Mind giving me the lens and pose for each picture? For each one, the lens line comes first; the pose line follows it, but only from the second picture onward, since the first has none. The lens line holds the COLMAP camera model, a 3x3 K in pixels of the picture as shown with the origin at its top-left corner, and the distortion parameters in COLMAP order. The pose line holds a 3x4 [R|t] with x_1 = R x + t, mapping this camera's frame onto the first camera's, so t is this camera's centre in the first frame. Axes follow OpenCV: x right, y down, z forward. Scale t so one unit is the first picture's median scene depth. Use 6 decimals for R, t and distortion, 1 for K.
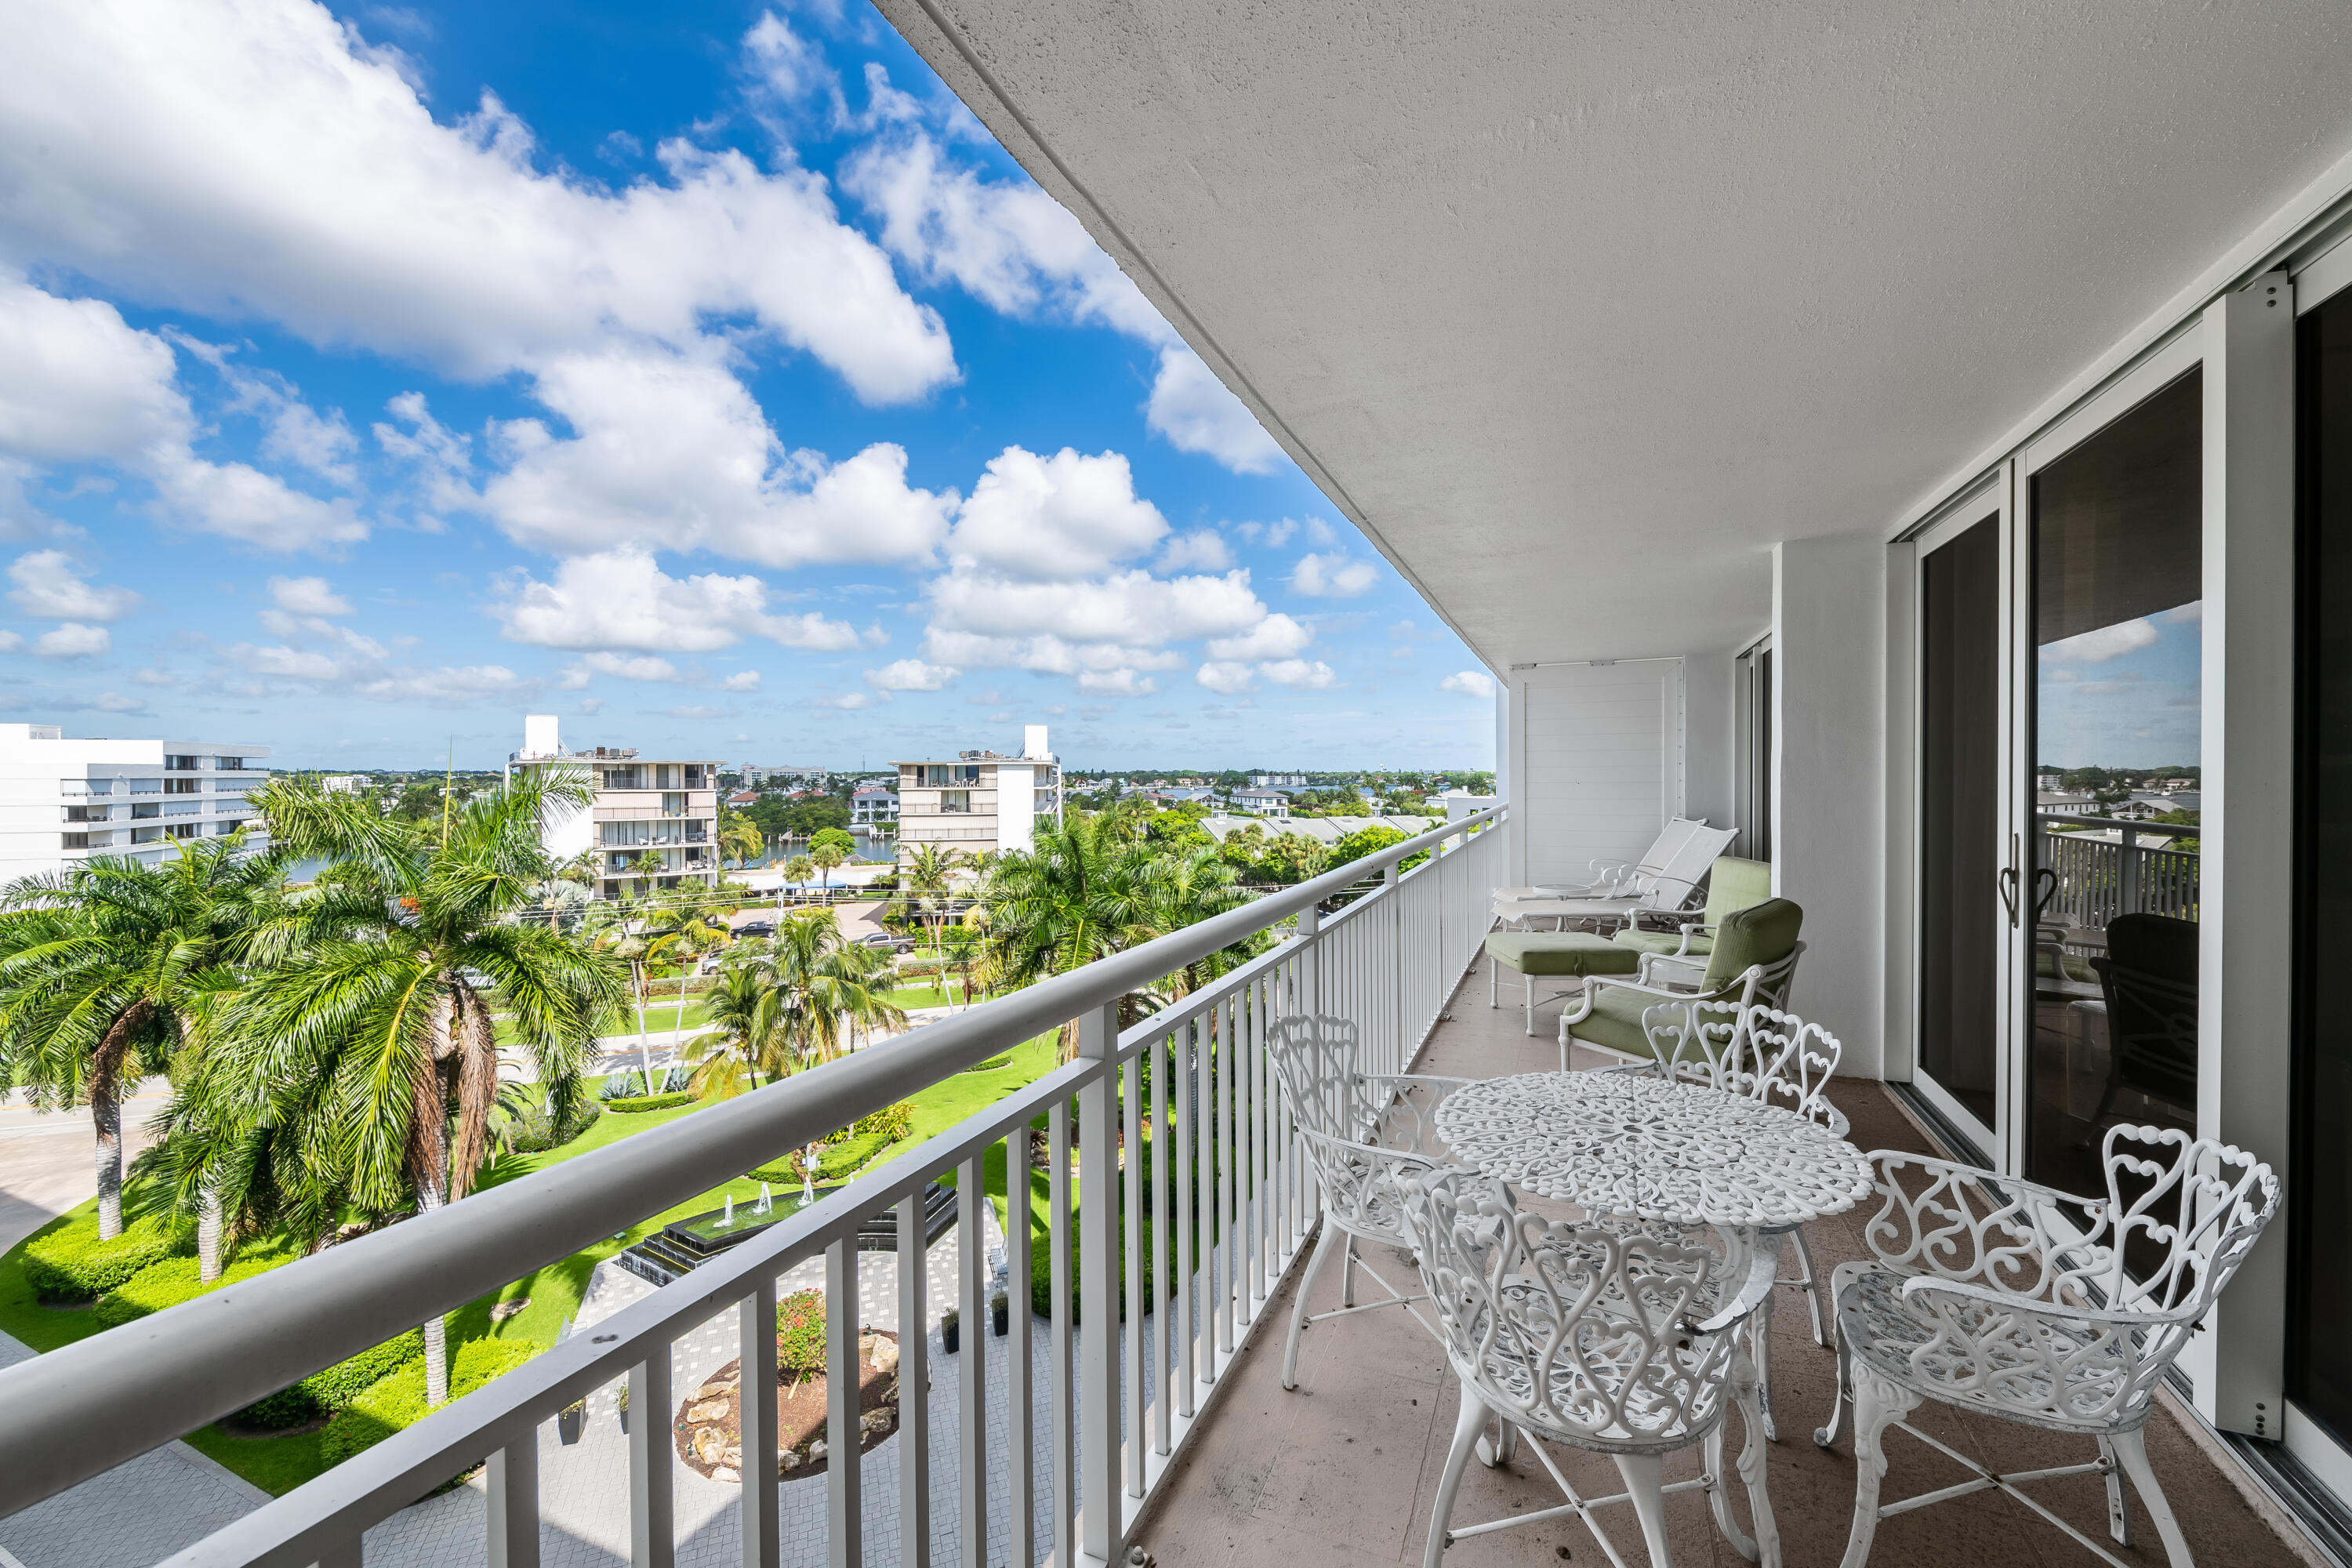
lens RADIAL K [[937.6, 0, 1190.9], [0, 937.6, 768.3], [0, 0, 1]] dist [-0.003002, -0.000580]
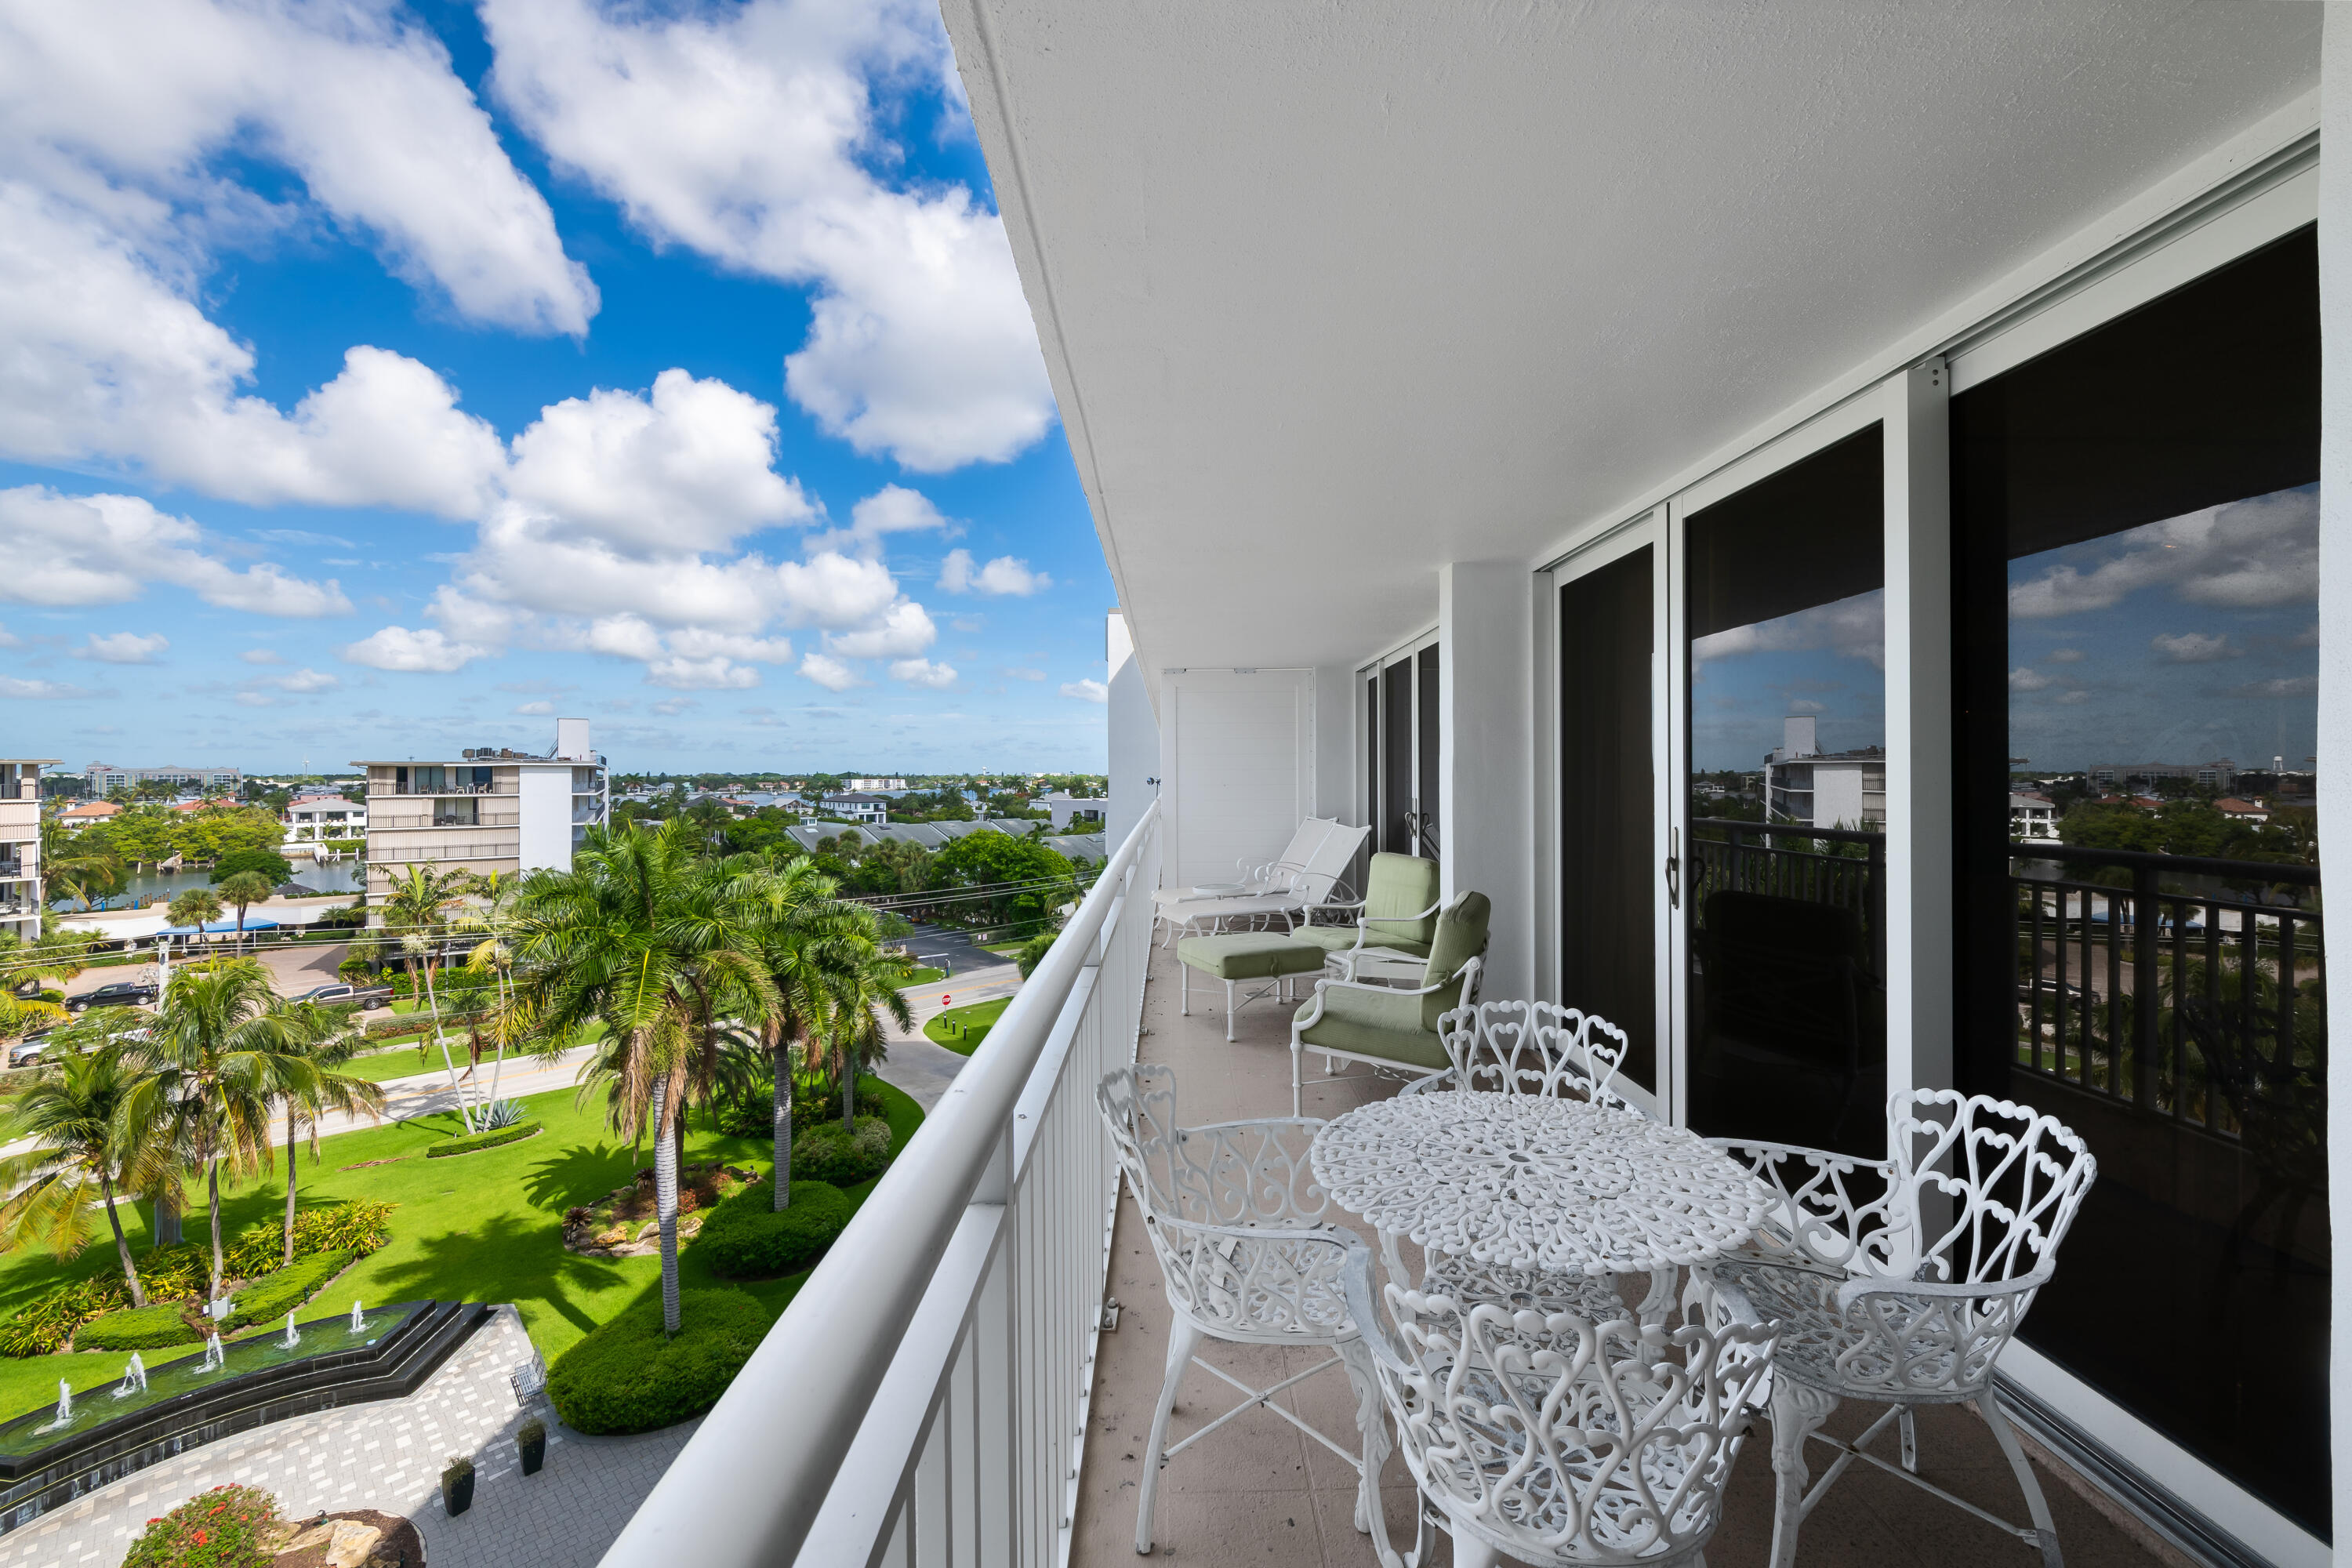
lens RADIAL K [[937.6, 0, 1178.0], [0, 937.6, 748.3], [0, 0, 1]] dist [-0.003002, -0.000580]
pose [[0.914795, 0.010016, 0.403794, -0.063469], [-0.000192, 0.999703, -0.024362, 0.000617], [-0.403918, 0.022209, 0.914526, 0.081601]]
